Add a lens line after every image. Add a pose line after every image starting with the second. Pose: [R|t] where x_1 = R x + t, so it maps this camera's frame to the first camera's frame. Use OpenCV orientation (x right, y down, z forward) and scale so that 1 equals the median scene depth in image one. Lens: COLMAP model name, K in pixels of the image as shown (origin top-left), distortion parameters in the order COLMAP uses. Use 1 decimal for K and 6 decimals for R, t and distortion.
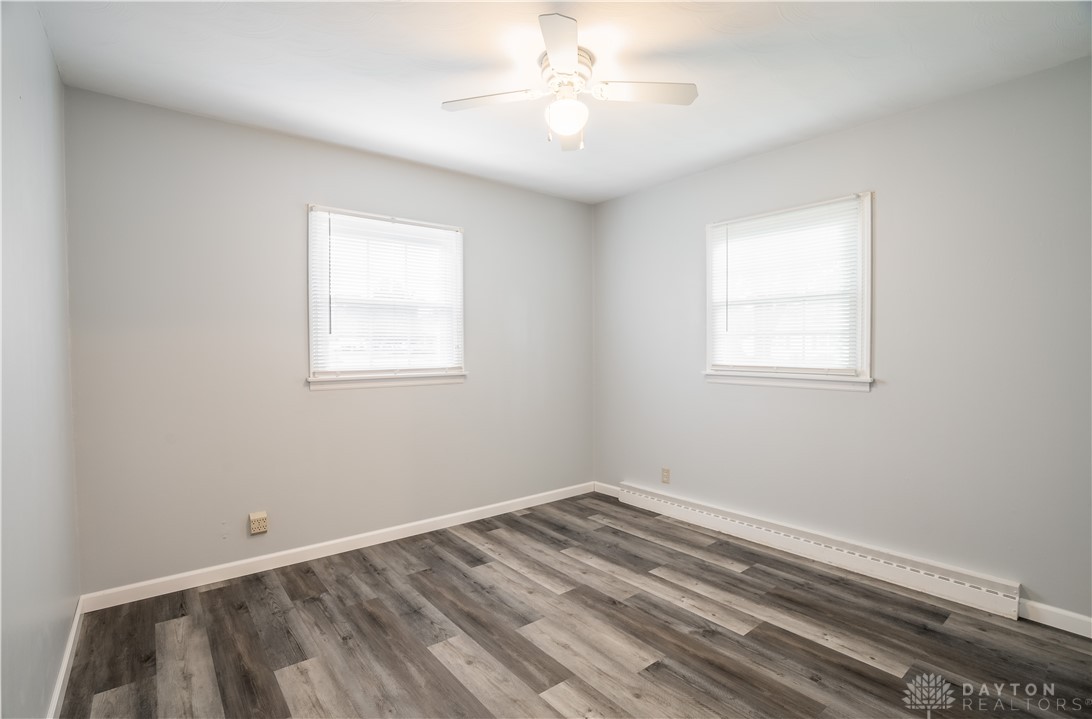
lens RADIAL K [[509.1, 0, 546.0], [0, 509.1, 359.2], [0, 0, 1]] dist [0.002590, 0.000630]
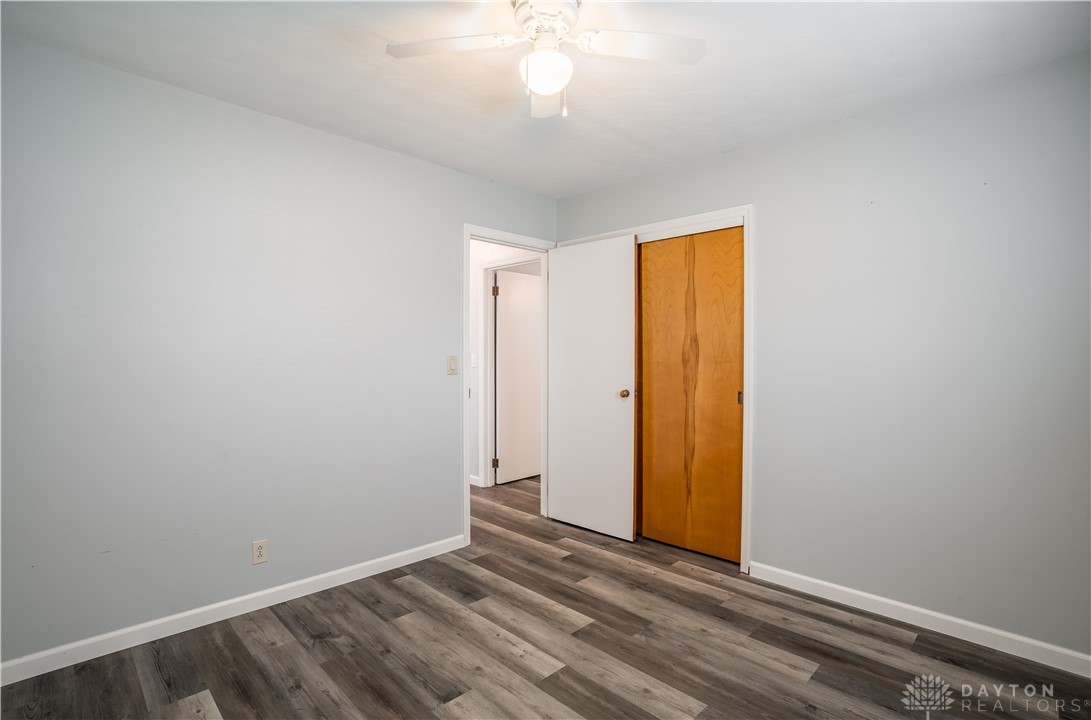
lens RADIAL K [[508.6, 0, 545.0], [0, 508.6, 359.9], [0, 0, 1]] dist [0.002590, 0.000630]
pose [[-0.994442, 0.002983, -0.105240, 0.139983], [0.000449, 0.999710, 0.024098, -0.042035], [0.105281, 0.023916, -0.994155, 1.980272]]
